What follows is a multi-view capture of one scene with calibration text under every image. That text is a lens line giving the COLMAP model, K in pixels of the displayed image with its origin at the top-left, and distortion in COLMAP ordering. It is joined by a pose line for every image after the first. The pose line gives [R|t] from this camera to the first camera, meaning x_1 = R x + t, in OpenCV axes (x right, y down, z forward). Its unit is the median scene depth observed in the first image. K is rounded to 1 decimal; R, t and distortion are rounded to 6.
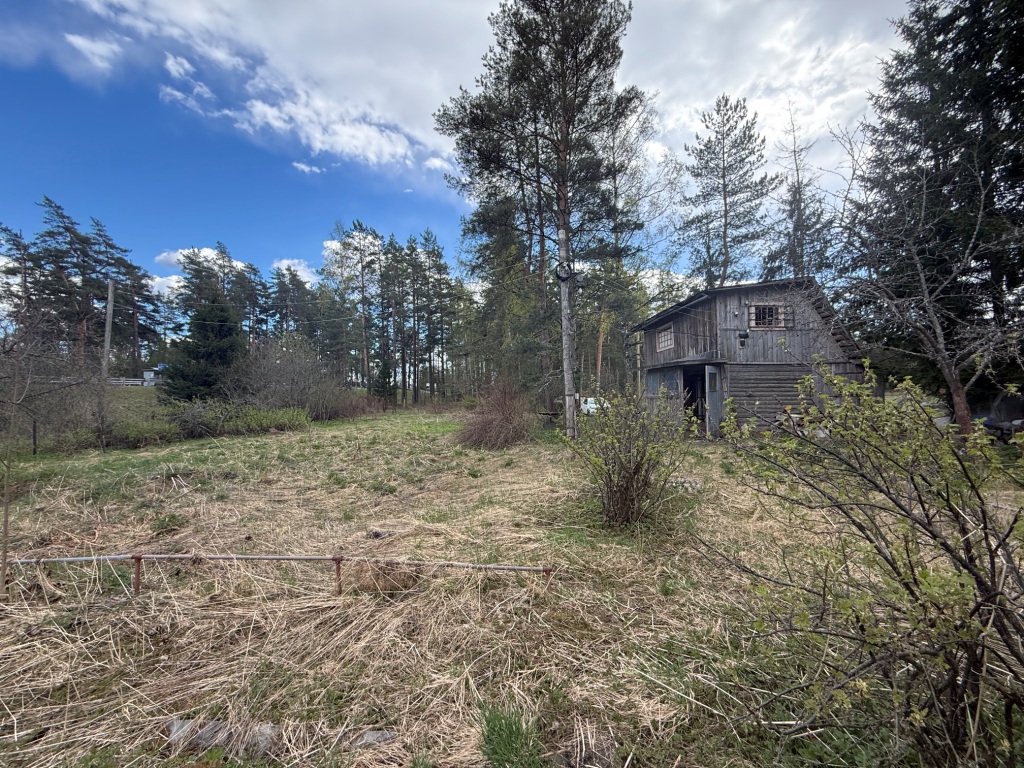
lens RADIAL K [[409.5, 0, 511.8], [0, 409.5, 382.6], [0, 0, 1]] dist [-0.000193, 0.000029]
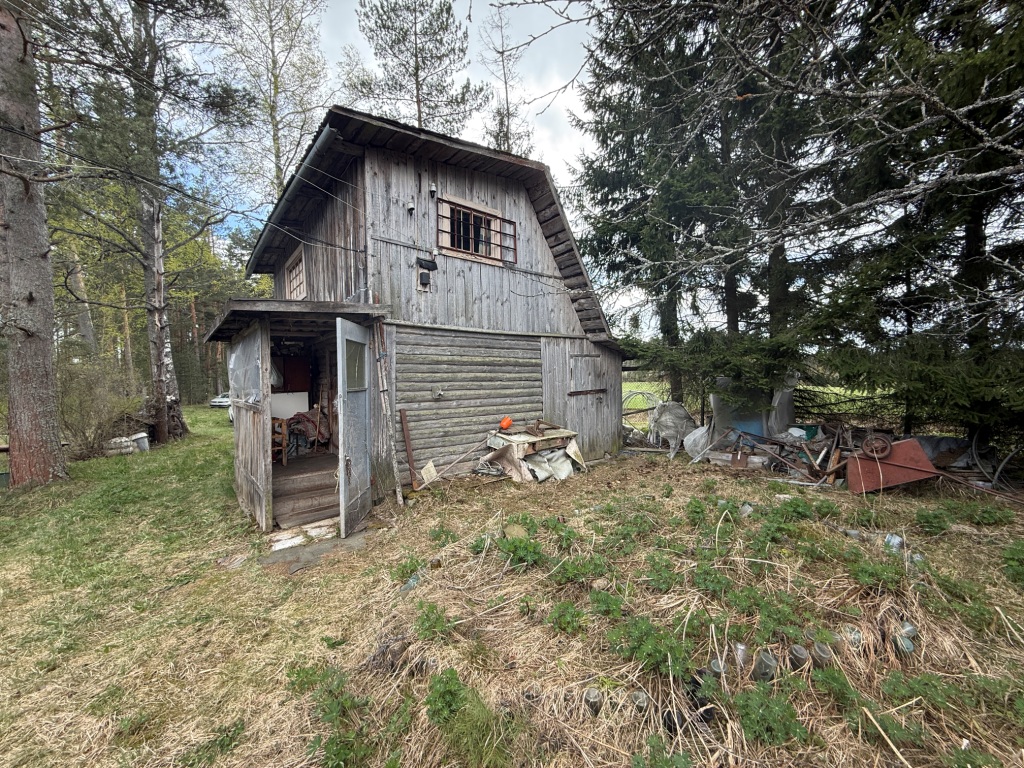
lens RADIAL K [[409.5, 0, 511.9], [0, 409.5, 379.9], [0, 0, 1]] dist [-0.000193, 0.000029]
pose [[0.786801, -0.006144, 0.617176, 0.363316], [-0.003844, 0.999882, 0.014854, 0.004347], [-0.617195, -0.014060, 0.786685, 0.591074]]
